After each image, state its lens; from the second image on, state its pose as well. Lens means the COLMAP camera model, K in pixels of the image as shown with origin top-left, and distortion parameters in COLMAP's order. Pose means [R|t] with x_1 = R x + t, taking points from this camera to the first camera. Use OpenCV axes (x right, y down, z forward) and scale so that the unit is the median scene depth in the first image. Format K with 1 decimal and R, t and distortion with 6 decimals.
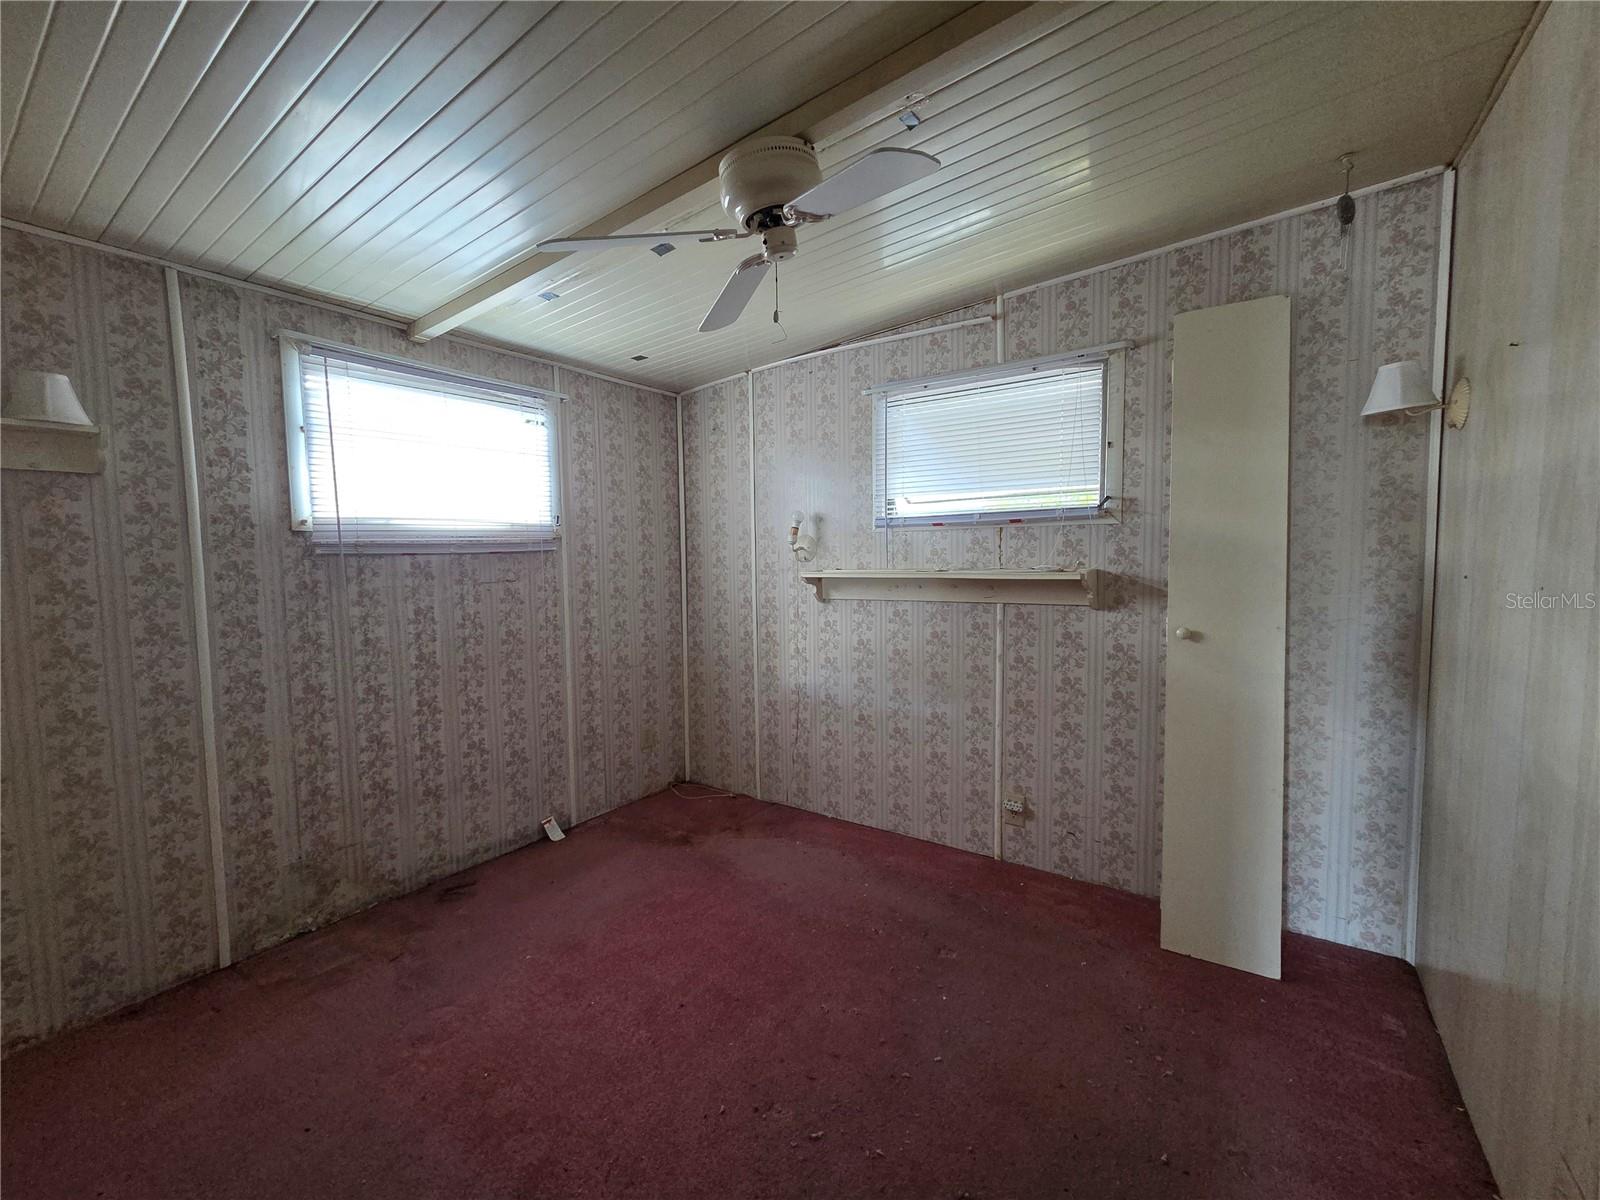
lens RADIAL K [[643.3, 0, 803.5], [0, 643.3, 601.5], [0, 0, 1]] dist [-0.000160, -0.000156]
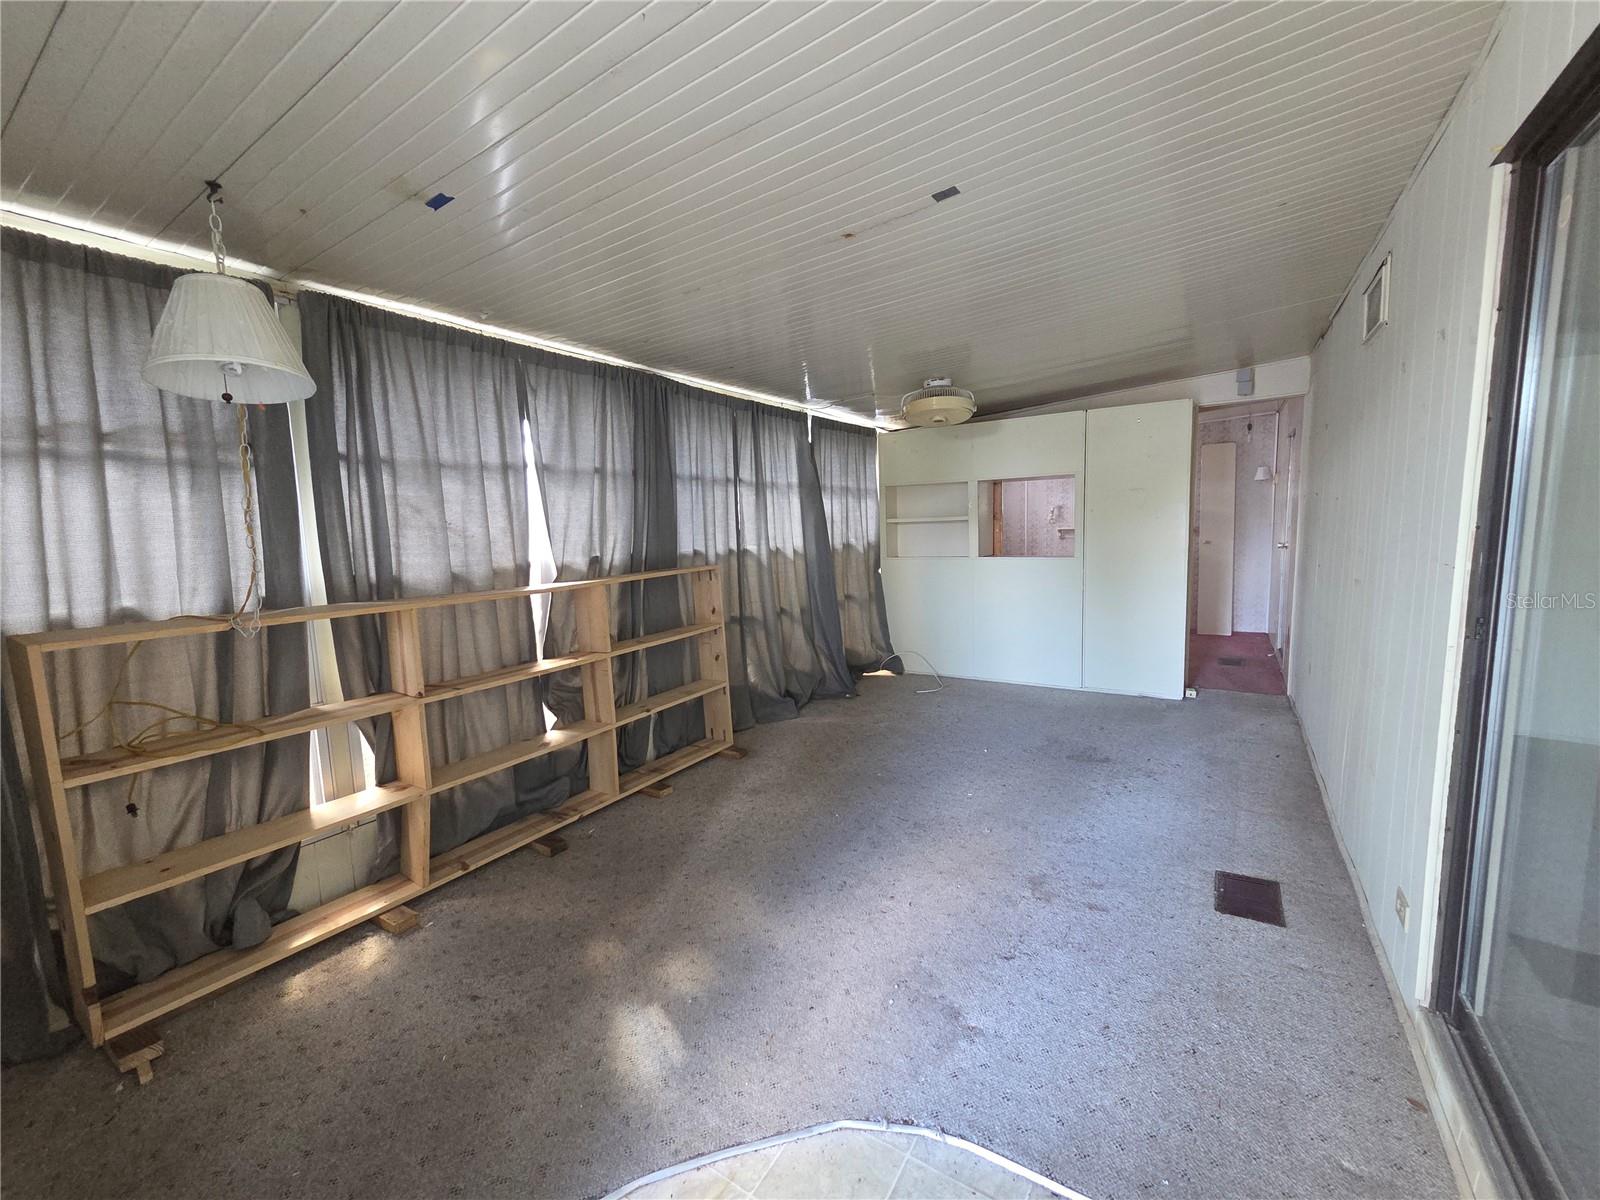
lens RADIAL K [[643.3, 0, 803.5], [0, 643.3, 601.5], [0, 0, 1]] dist [-0.000160, -0.000156]
pose [[0.999220, -0.023504, 0.031727, -1.645773], [0.021924, 0.998545, 0.049262, 0.149506], [-0.032838, -0.048528, 0.998282, -2.345238]]
